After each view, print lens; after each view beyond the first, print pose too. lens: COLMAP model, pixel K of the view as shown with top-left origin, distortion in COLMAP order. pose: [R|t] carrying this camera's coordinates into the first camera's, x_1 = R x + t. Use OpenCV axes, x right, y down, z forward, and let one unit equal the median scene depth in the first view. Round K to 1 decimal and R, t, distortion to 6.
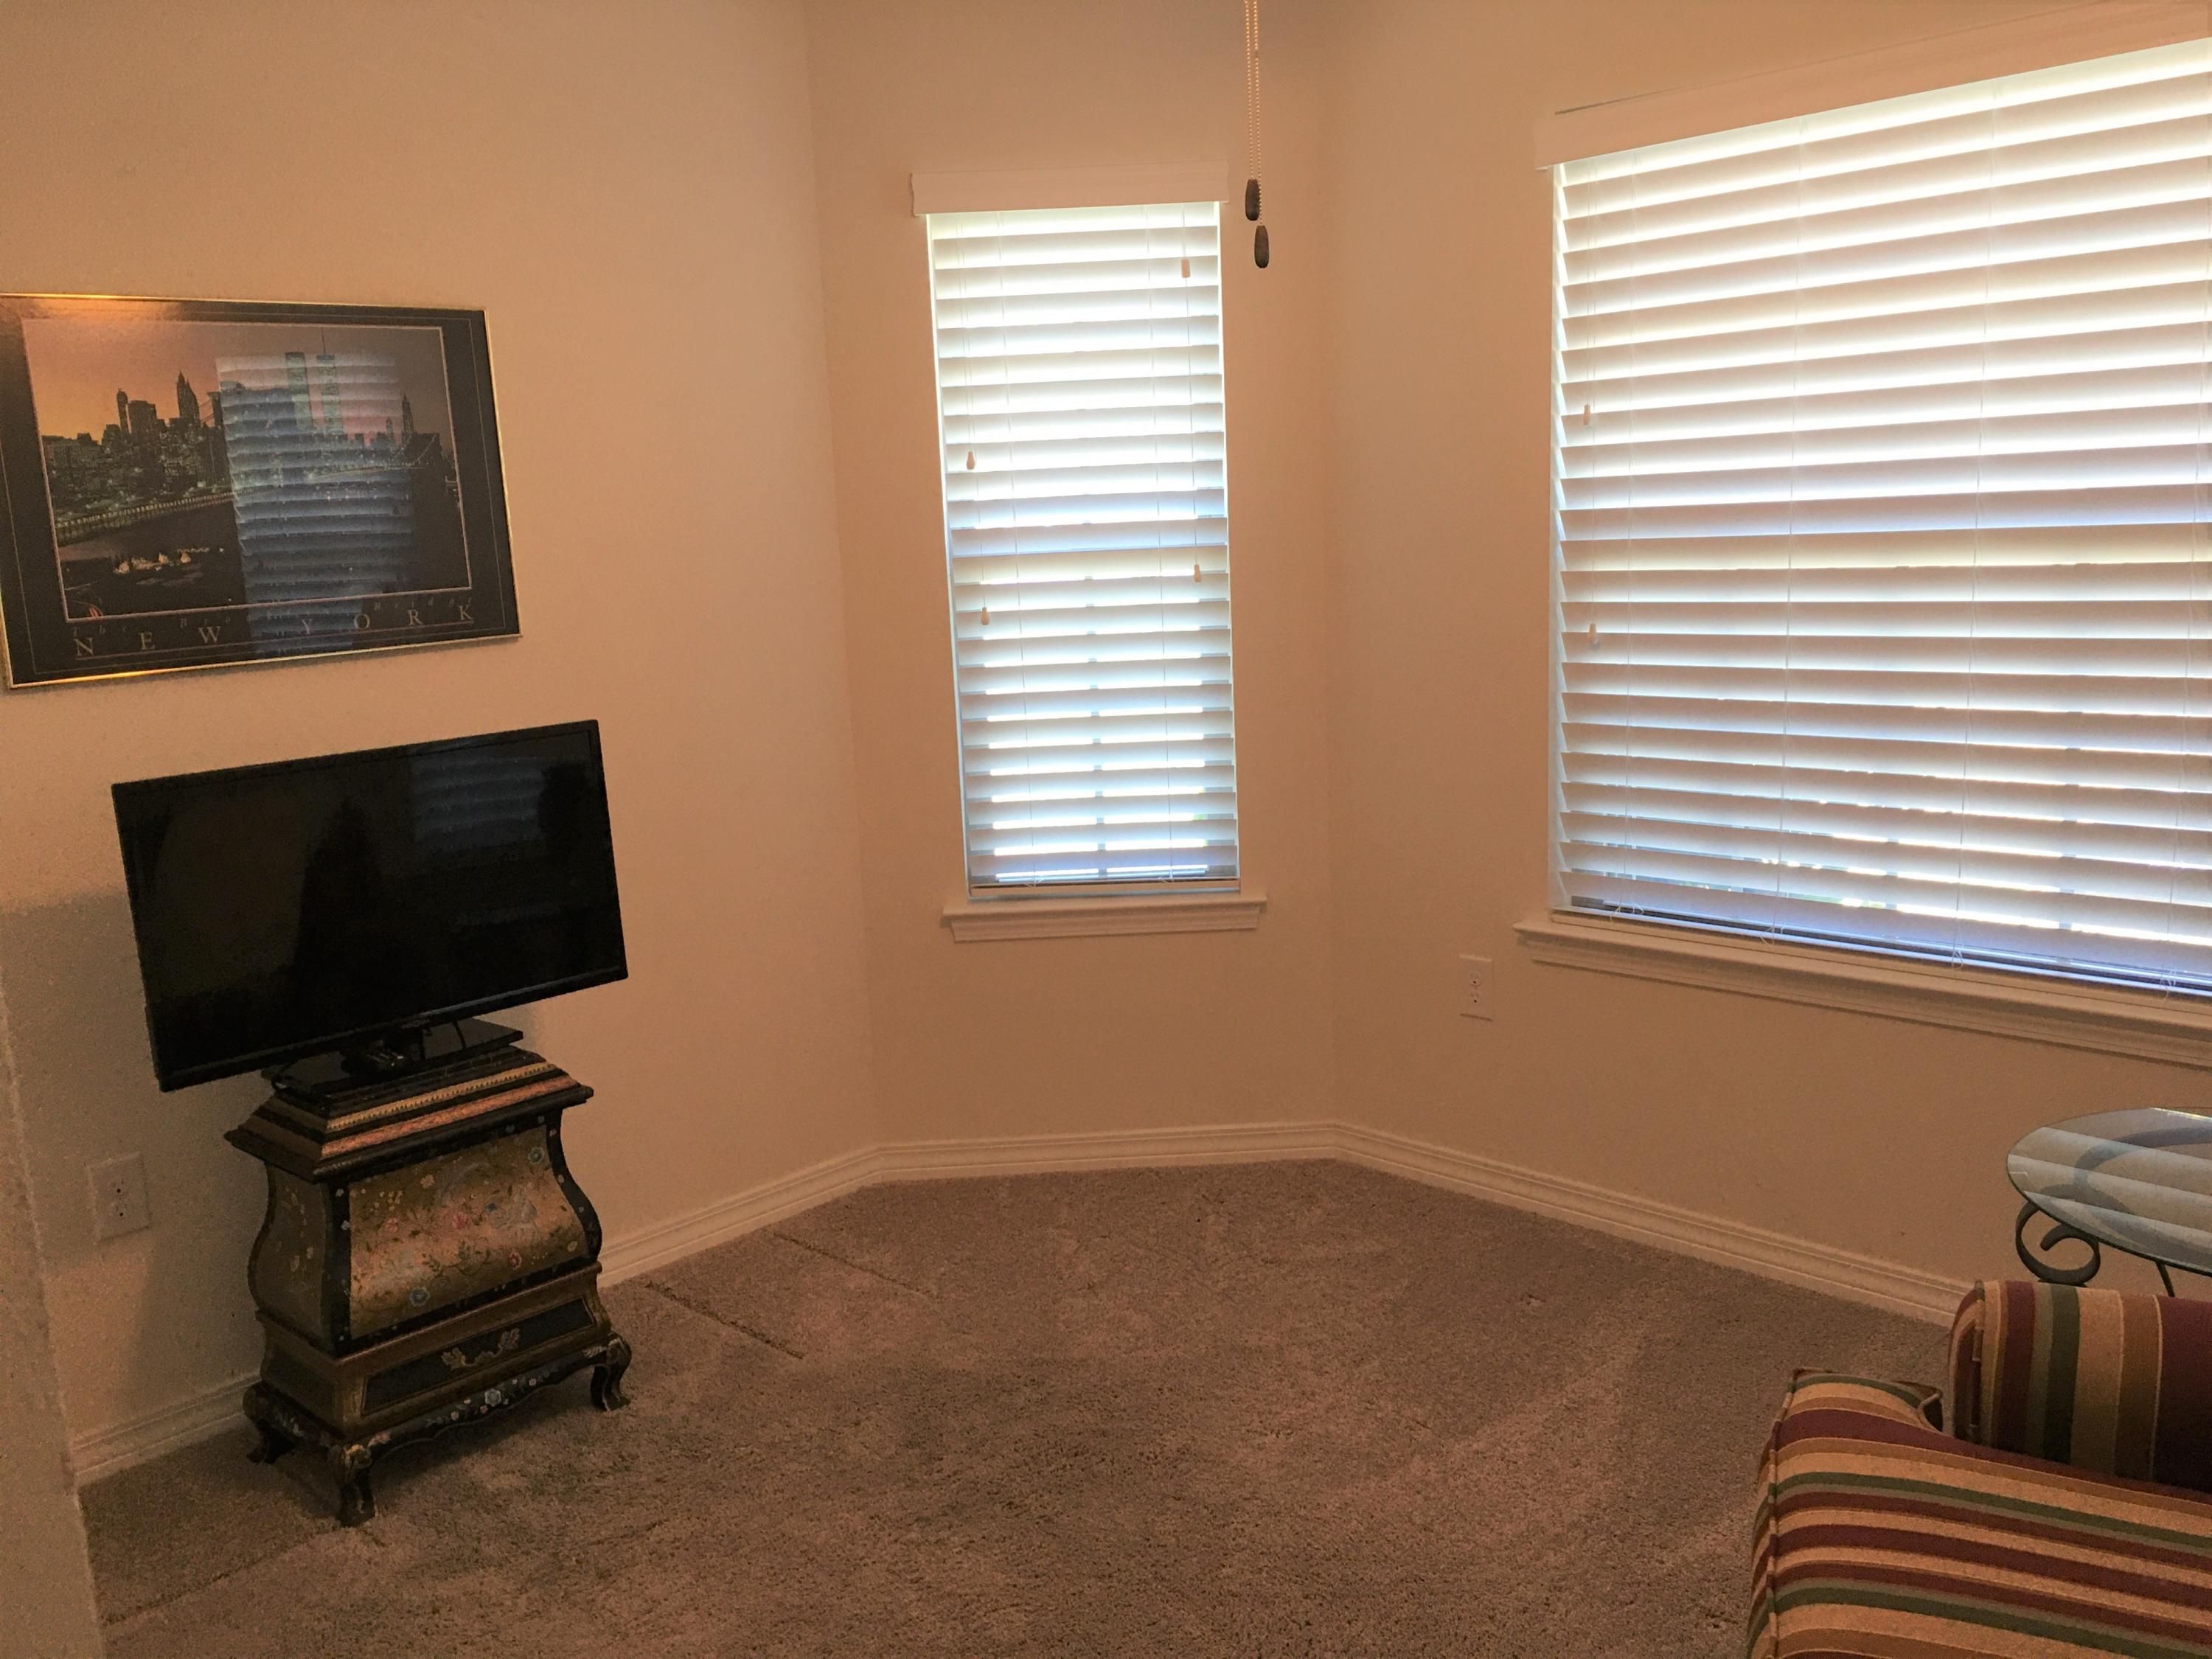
lens RADIAL K [[1878.0, 0, 1092.5], [0, 1878.0, 829.3], [0, 0, 1]] dist [0.082562, -0.109273]
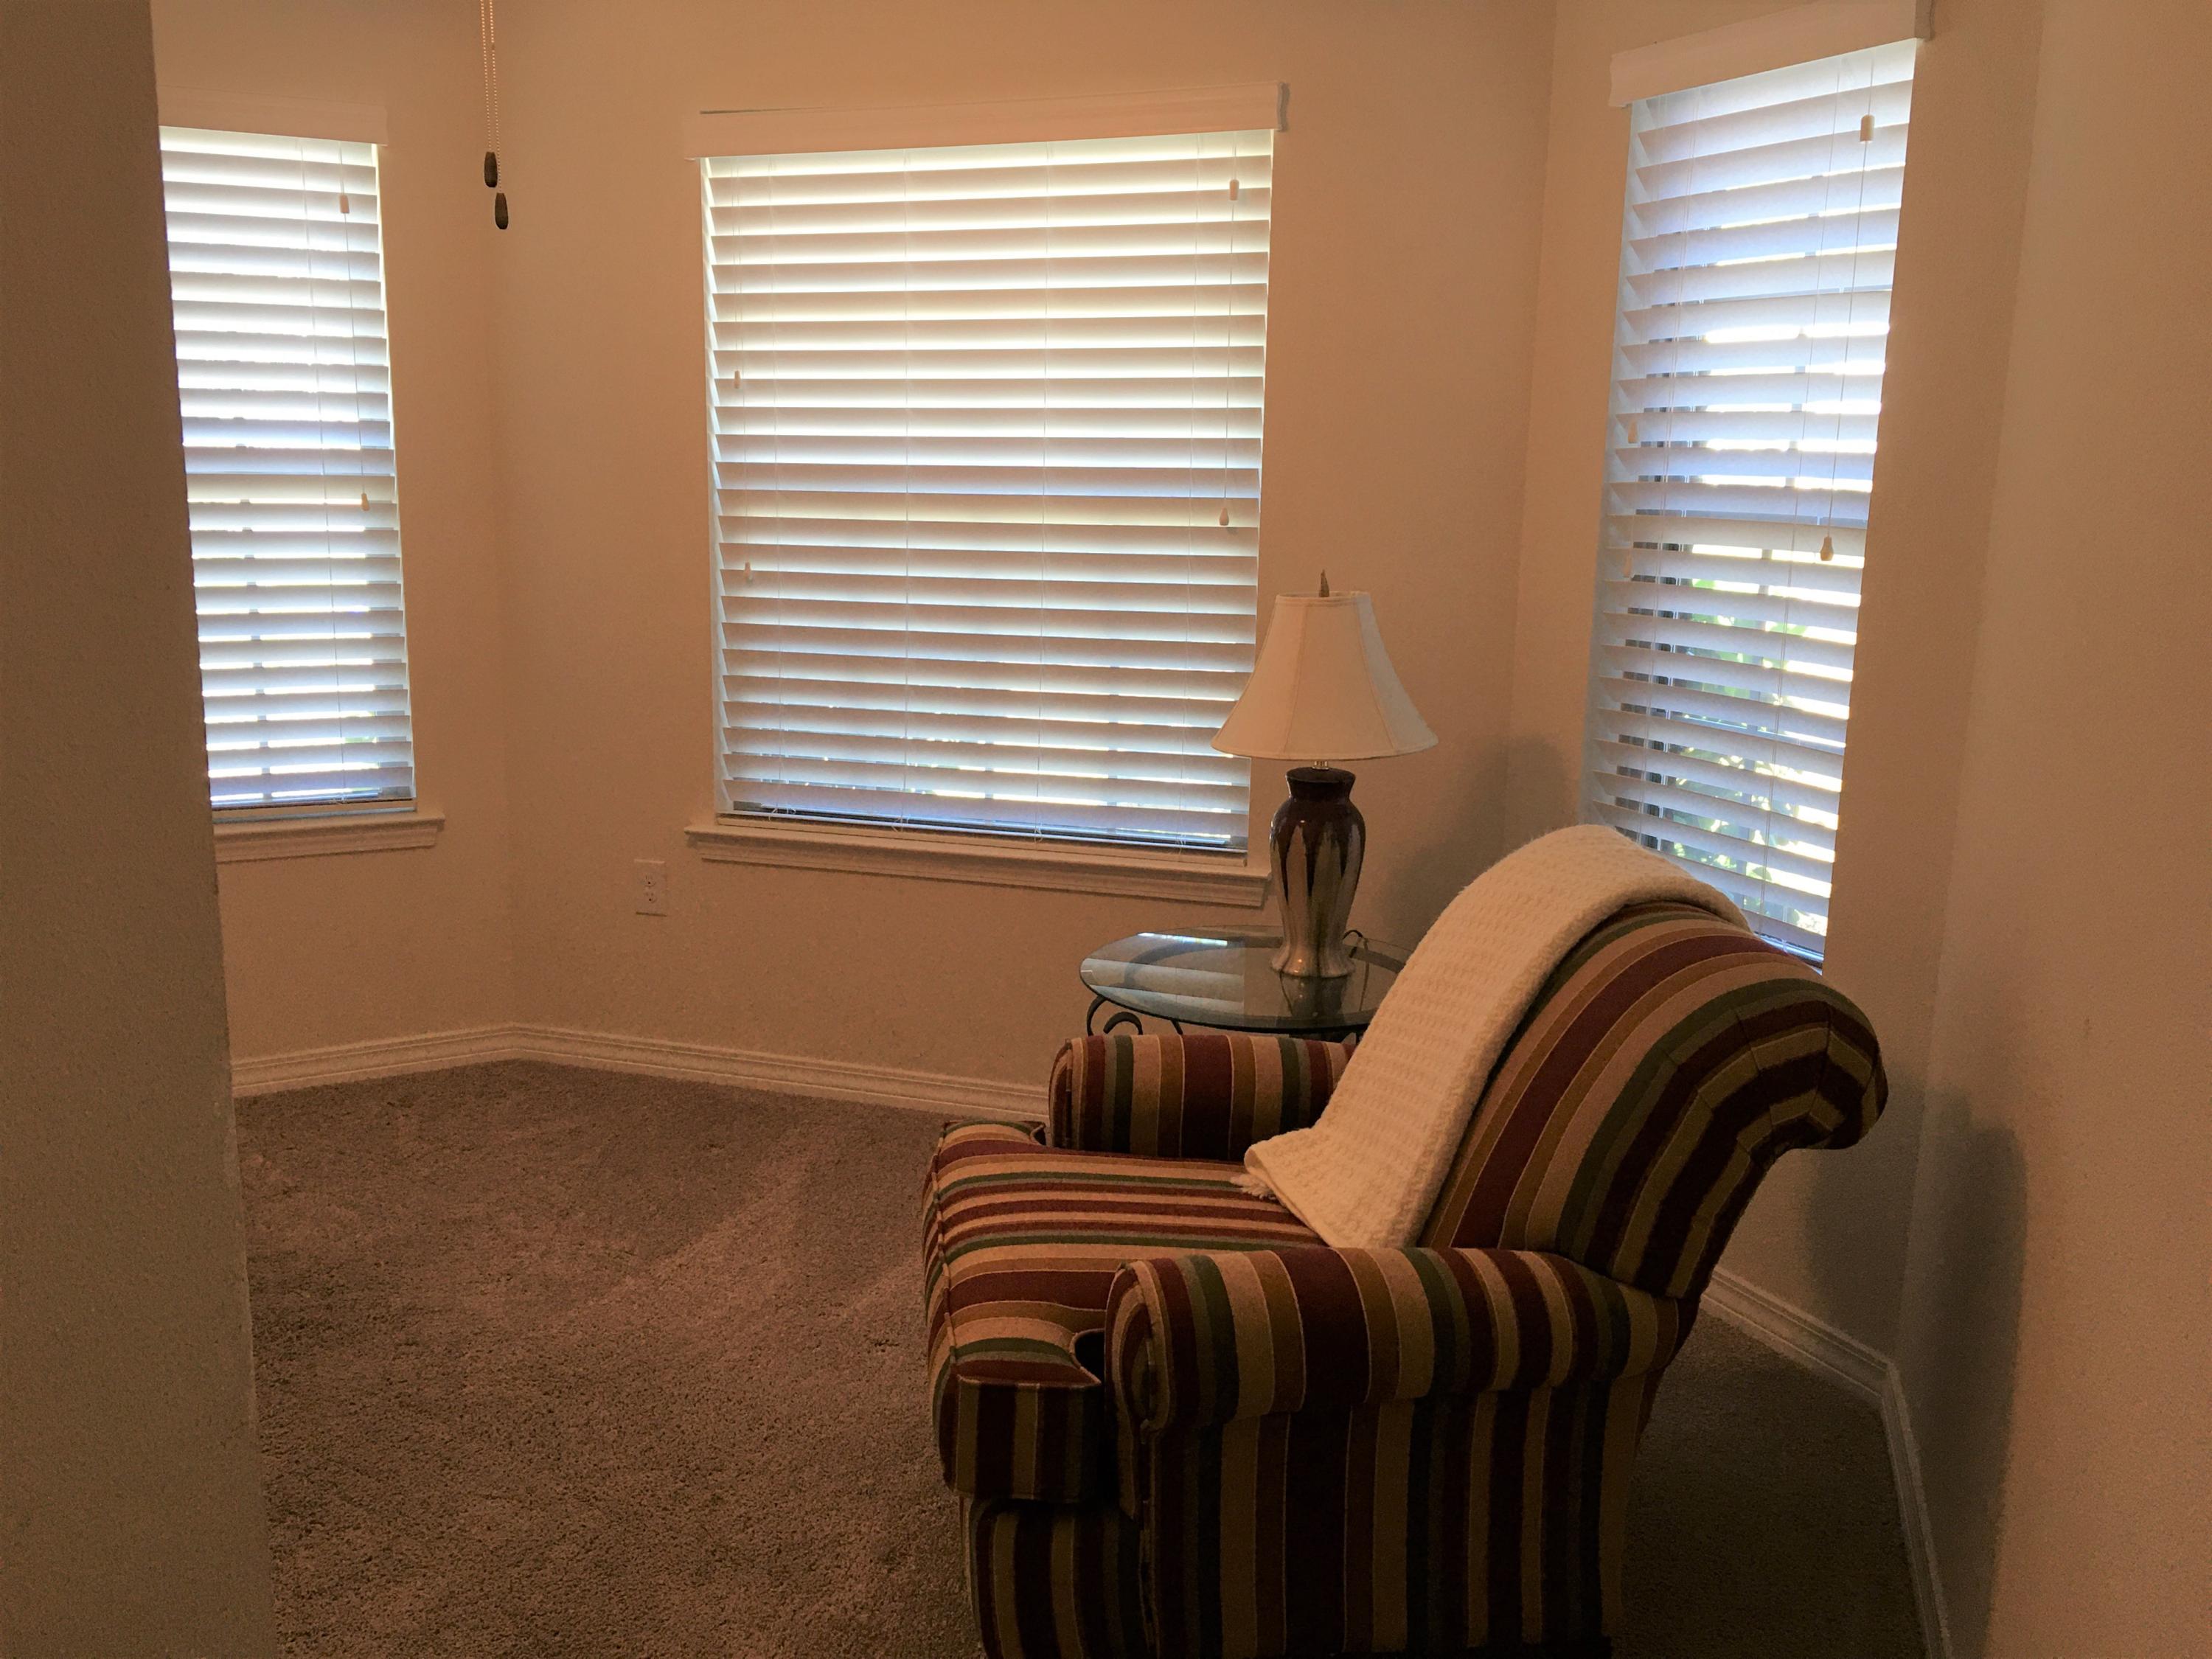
lens RADIAL K [[1878.0, 0, 1092.8], [0, 1878.0, 822.0], [0, 0, 1]] dist [0.082562, -0.109273]
pose [[0.890903, -0.031328, 0.453111, -0.075538], [0.024932, 0.999487, 0.020084, 0.032550], [-0.453508, -0.006596, 0.891228, -0.126853]]
